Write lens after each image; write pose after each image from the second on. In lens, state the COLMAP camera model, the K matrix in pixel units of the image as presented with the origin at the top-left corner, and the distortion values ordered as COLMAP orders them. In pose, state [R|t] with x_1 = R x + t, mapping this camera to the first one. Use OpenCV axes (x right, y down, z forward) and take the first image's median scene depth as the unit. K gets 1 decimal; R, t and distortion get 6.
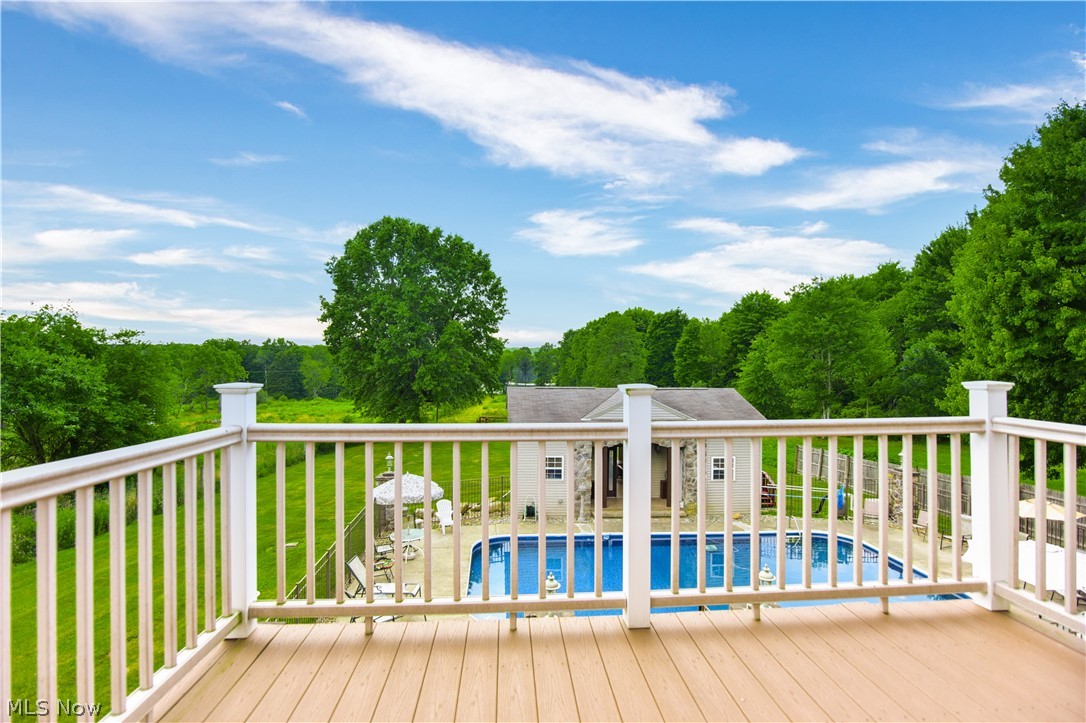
lens RADIAL K [[528.0, 0, 537.7], [0, 528.0, 363.7], [0, 0, 1]] dist [-0.005942, 0.000736]
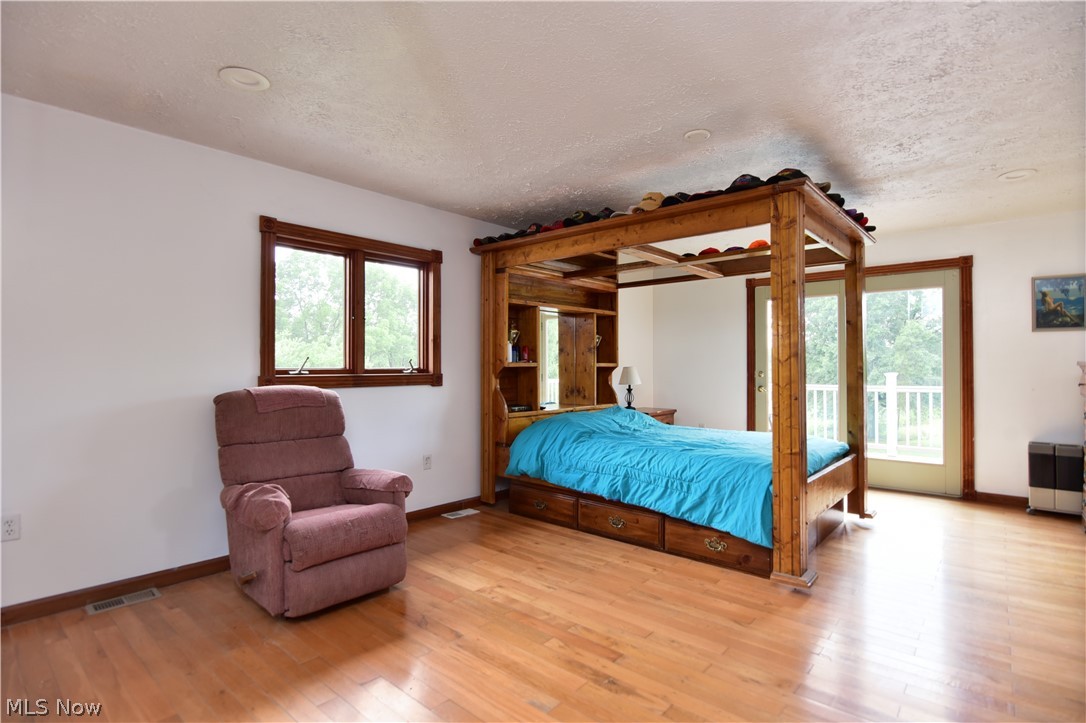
lens RADIAL K [[528.0, 0, 545.1], [0, 528.0, 361.4], [0, 0, 1]] dist [-0.005942, 0.000736]
pose [[0.685081, -0.008026, -0.728422, 0.063953], [0.001039, 0.999949, -0.010040, -0.000314], [0.728466, 0.006121, 0.685055, -0.098747]]
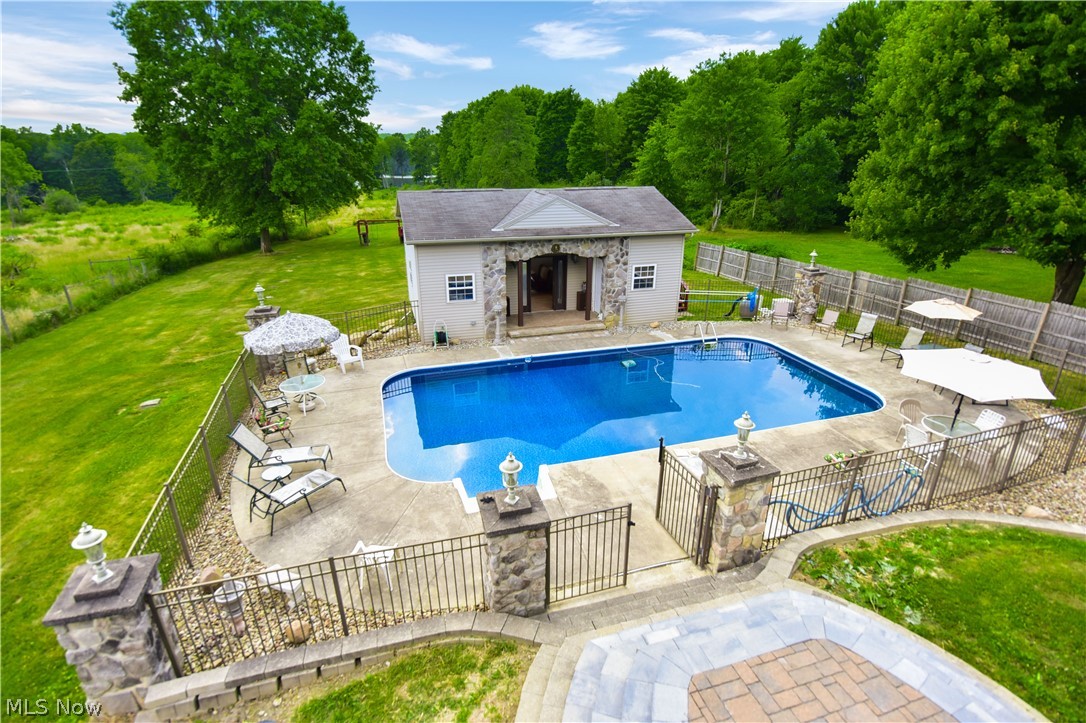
lens RADIAL K [[540.4, 0, 546.4], [0, 540.4, 356.8], [0, 0, 1]] dist [-0.011524, -0.001525]
pose [[0.974671, -0.086678, 0.206162, -0.010051], [0.007965, 0.934708, 0.355326, -0.004263], [-0.223501, -0.344684, 0.911724, 0.037001]]
